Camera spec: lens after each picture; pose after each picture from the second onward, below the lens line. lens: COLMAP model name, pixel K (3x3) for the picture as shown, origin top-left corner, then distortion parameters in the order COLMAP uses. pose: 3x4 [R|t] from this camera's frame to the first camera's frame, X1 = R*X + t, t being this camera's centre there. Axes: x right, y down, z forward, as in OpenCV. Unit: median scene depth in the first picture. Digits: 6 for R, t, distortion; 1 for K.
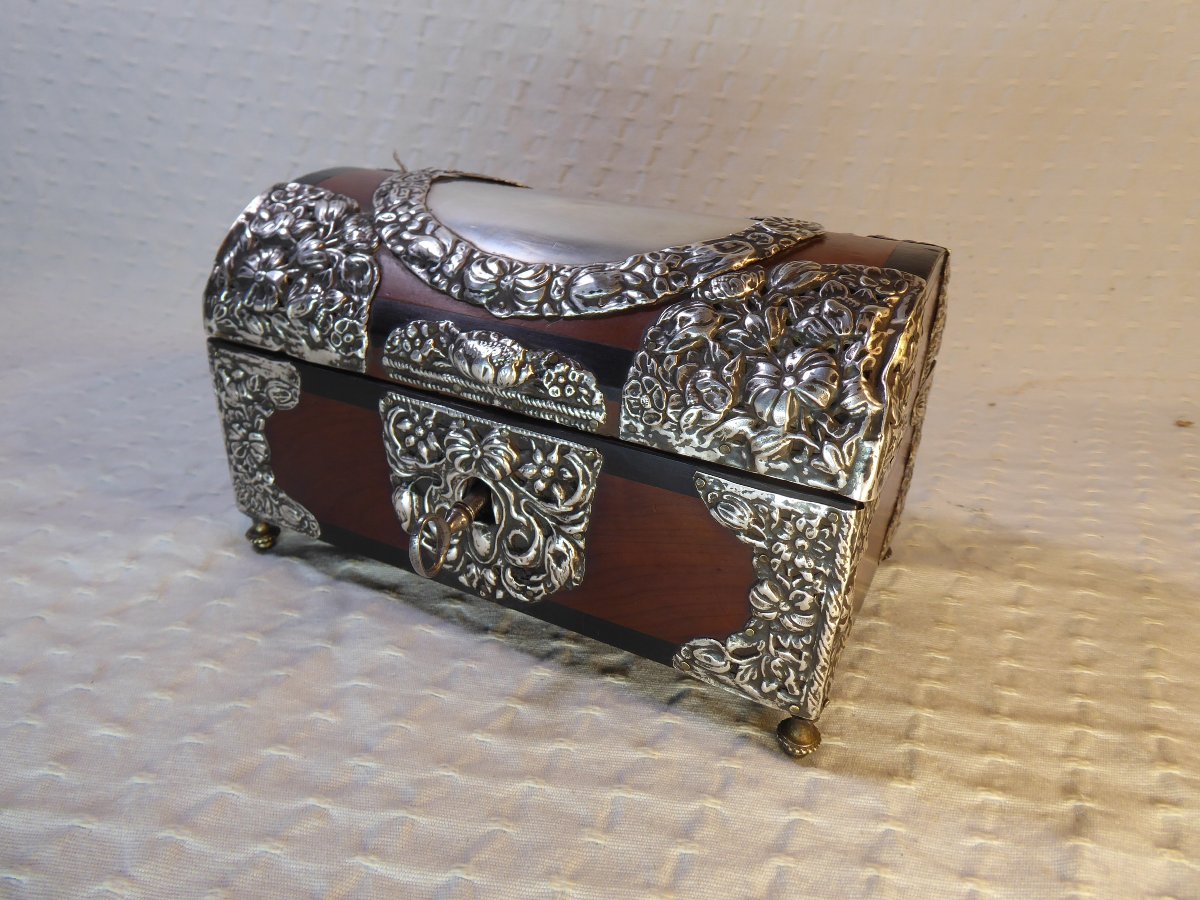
lens RADIAL K [[888.9, 0, 613.8], [0, 888.9, 449.3], [0, 0, 1]] dist [0.049529, -0.056867]
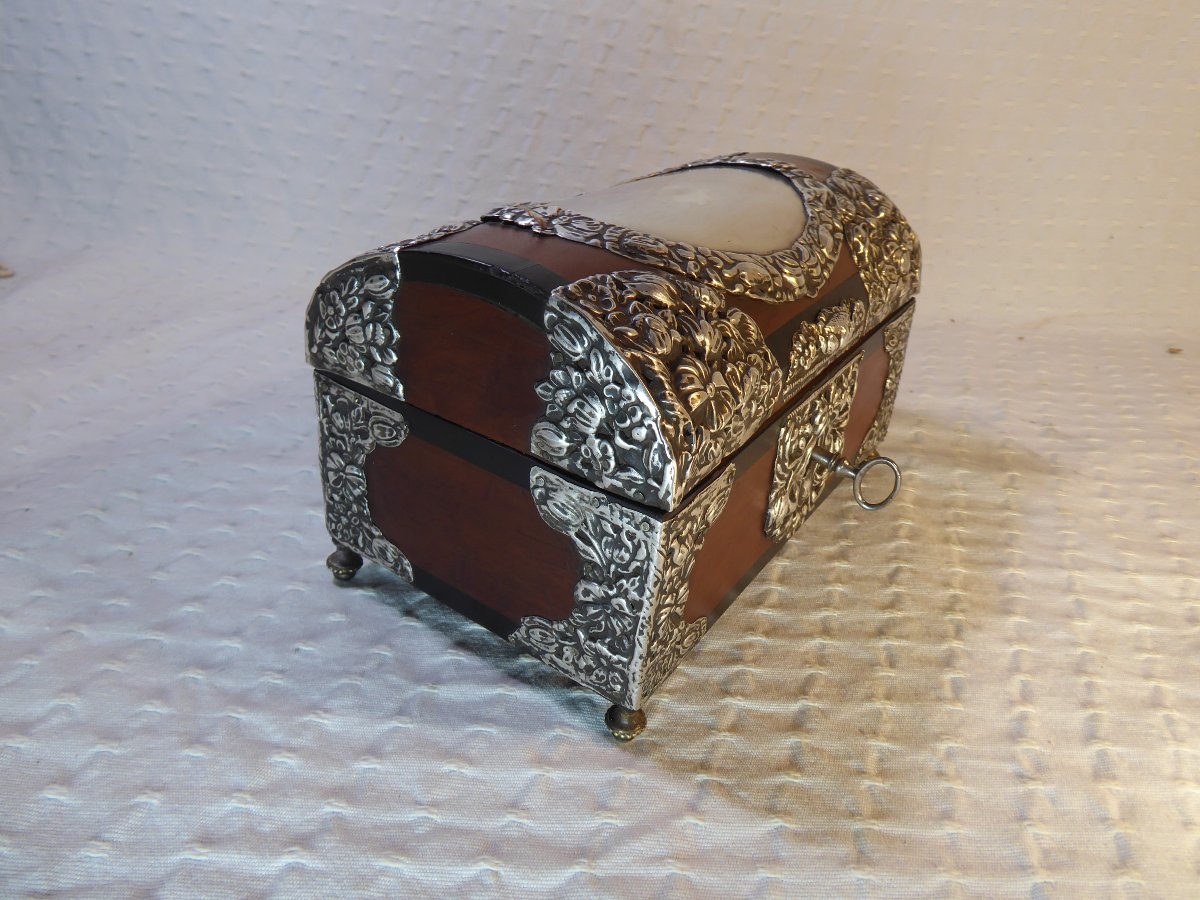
lens RADIAL K [[899.8, 0, 621.3], [0, 899.8, 451.5], [0, 0, 1]] dist [0.045153, -0.047817]
pose [[0.990589, -0.037119, 0.131737, -0.247709], [0.028830, 0.997516, 0.064278, 0.005983], [-0.133796, -0.059875, 0.989198, -0.108380]]
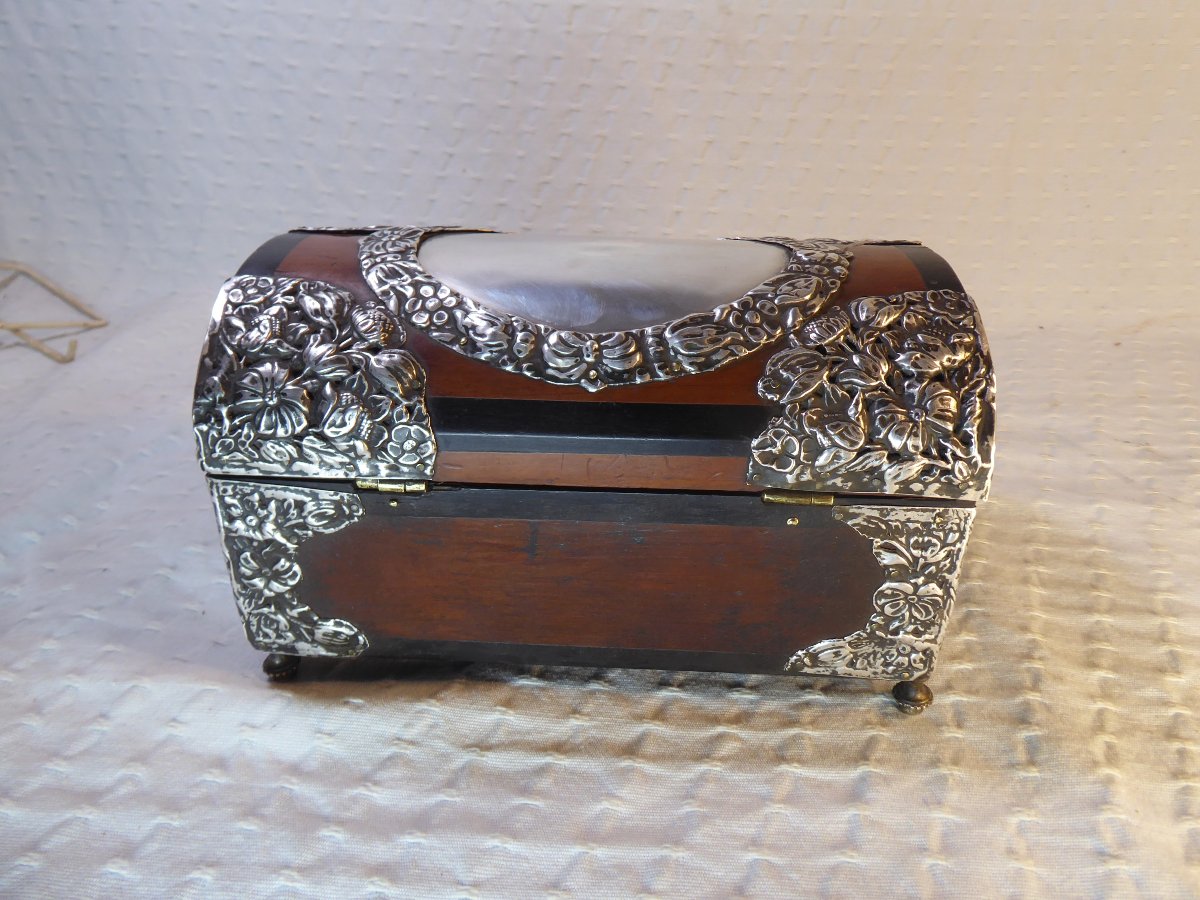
lens RADIAL K [[899.8, 0, 621.3], [0, 899.8, 451.5], [0, 0, 1]] dist [0.045153, -0.047817]
pose [[0.997605, -0.063705, 0.026947, -0.213494], [0.061684, 0.995627, 0.070150, -0.033520], [-0.031298, -0.068320, 0.997172, -0.095749]]
